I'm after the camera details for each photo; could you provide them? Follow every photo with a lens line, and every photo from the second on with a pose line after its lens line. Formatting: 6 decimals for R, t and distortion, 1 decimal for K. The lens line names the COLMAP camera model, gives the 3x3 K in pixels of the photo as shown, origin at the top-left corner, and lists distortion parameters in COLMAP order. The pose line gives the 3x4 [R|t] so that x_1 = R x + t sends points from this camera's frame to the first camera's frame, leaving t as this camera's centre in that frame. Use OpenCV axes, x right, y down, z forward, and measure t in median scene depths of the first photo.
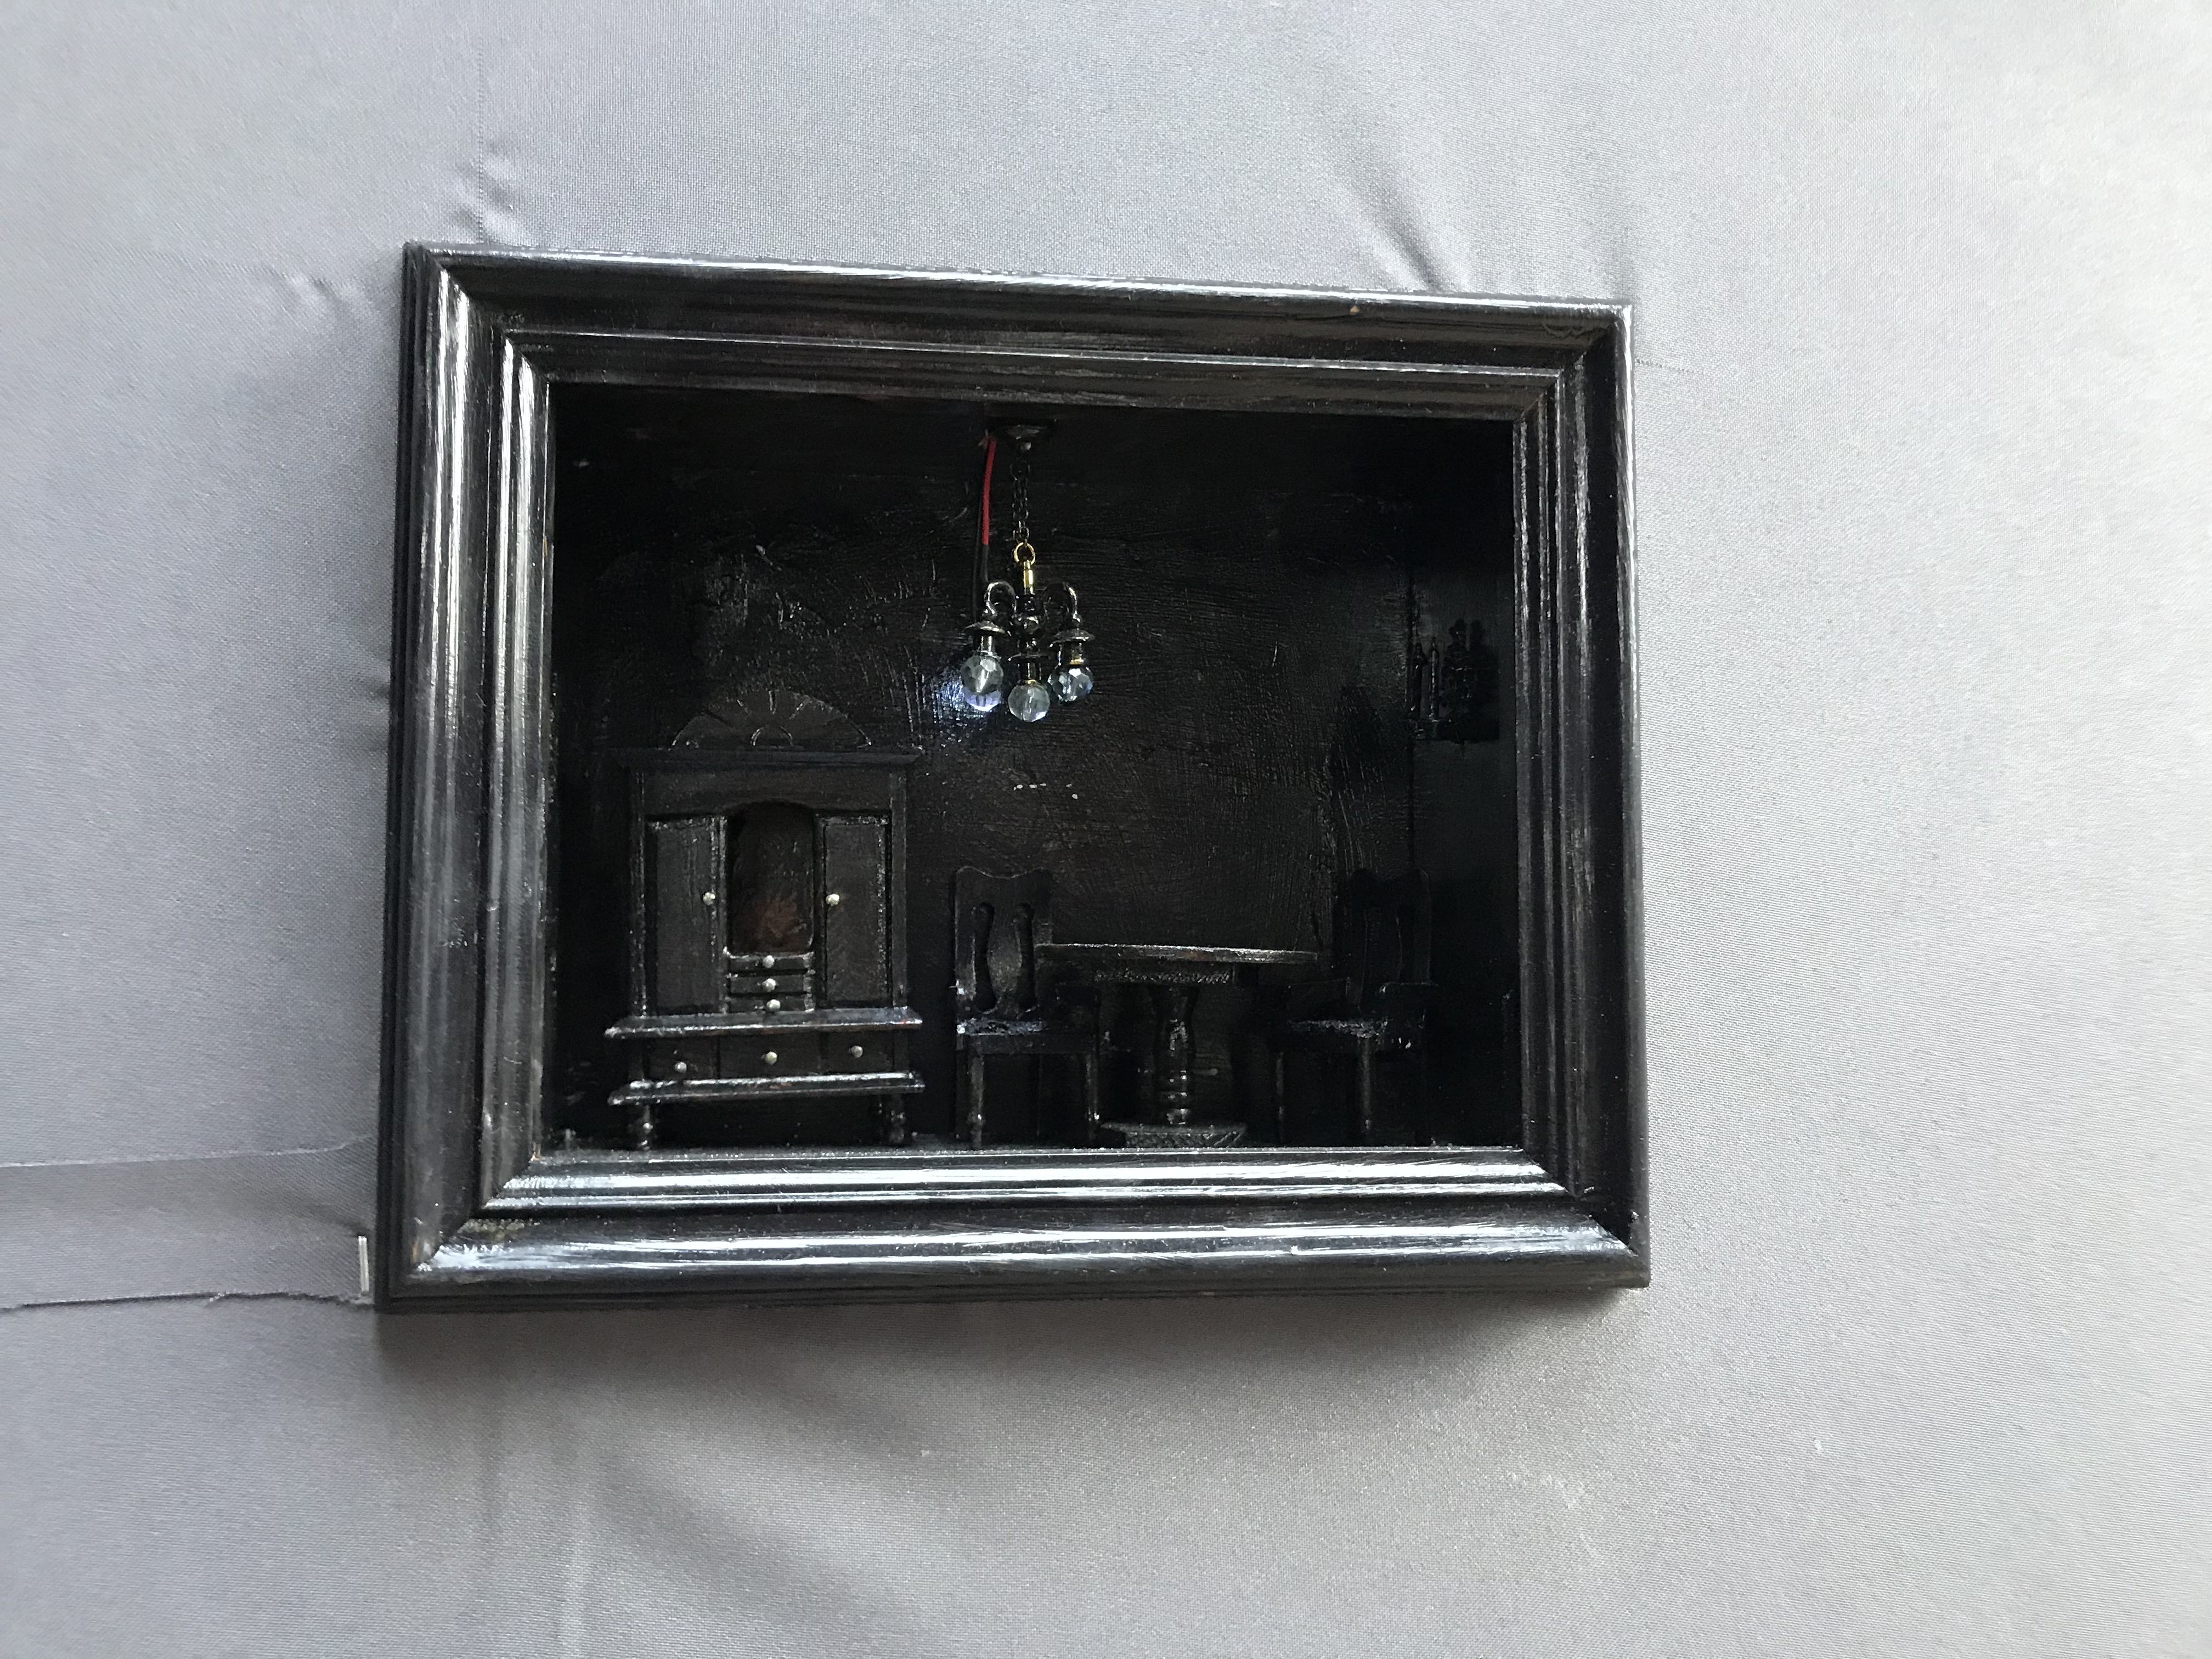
lens RADIAL K [[2009.9, 0, 1102.9], [0, 2009.9, 831.3], [0, 0, 1]] dist [-0.008604, -0.009918]
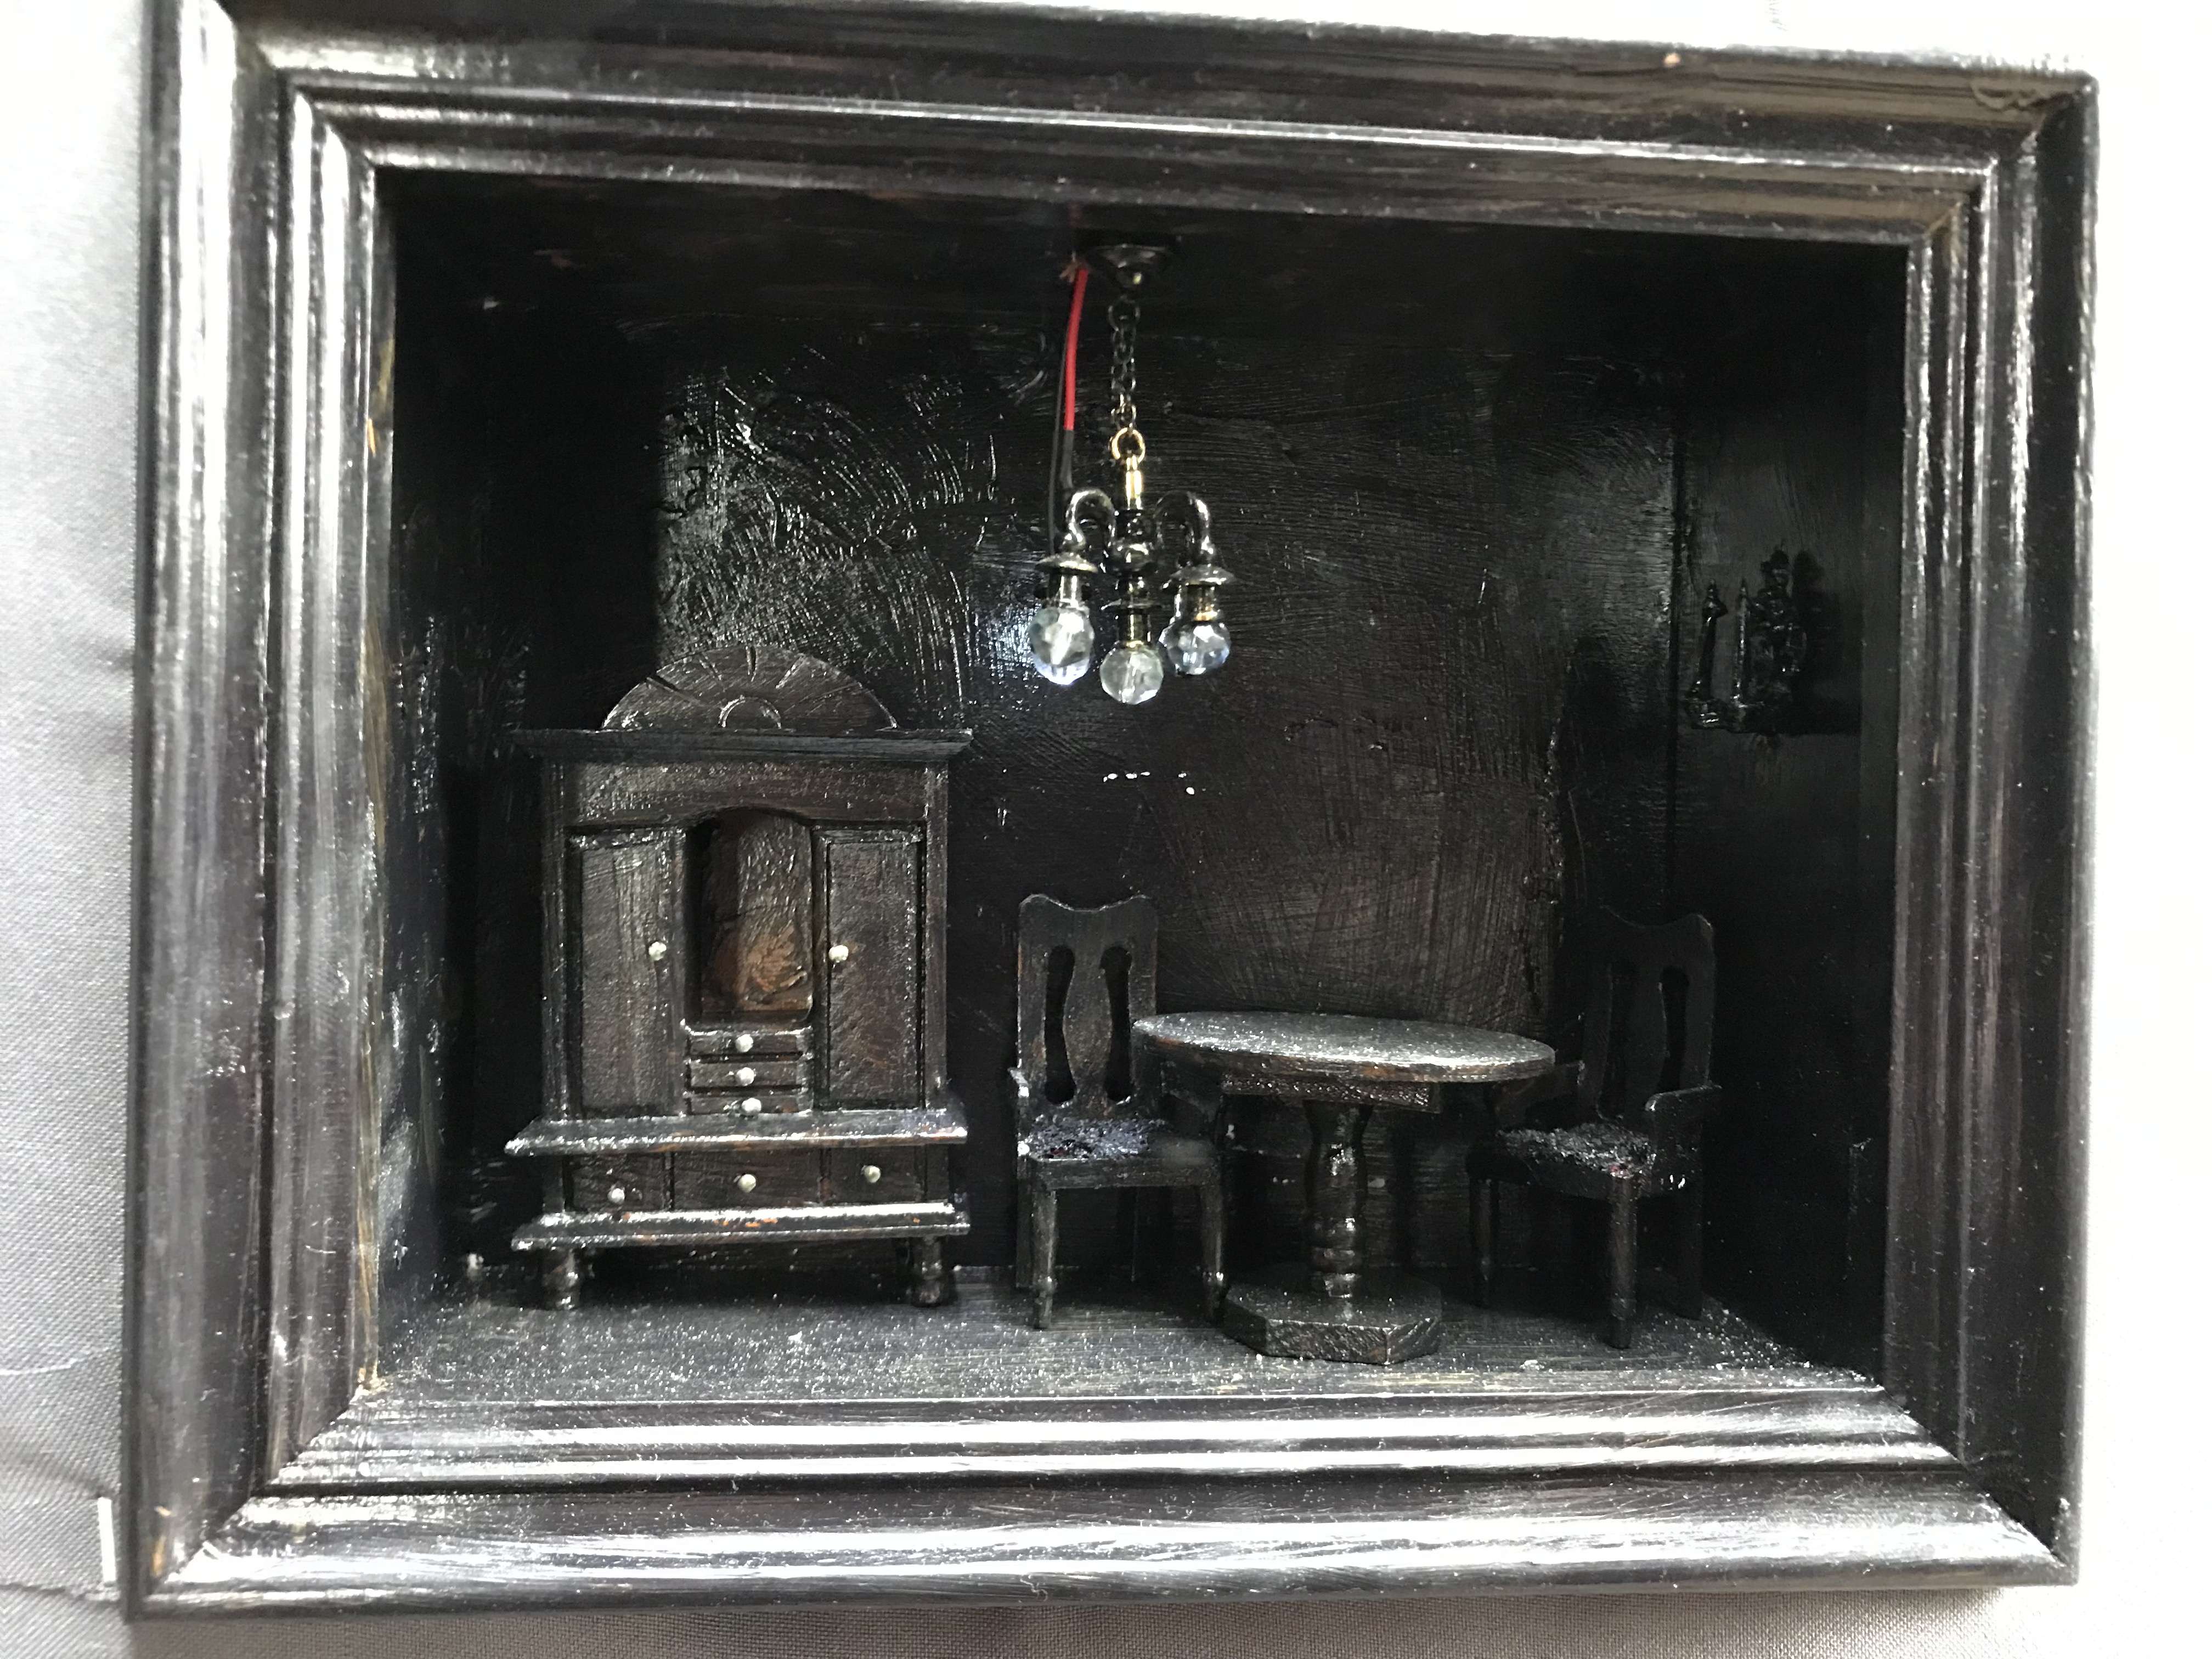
lens RADIAL K [[2009.9, 0, 1108.1], [0, 2009.9, 827.2], [0, 0, 1]] dist [-0.008604, -0.009918]
pose [[0.999270, 0.017157, -0.034135, -0.021111], [-0.014706, 0.997381, 0.070816, -0.060819], [0.035261, -0.070262, 0.996905, 0.338512]]
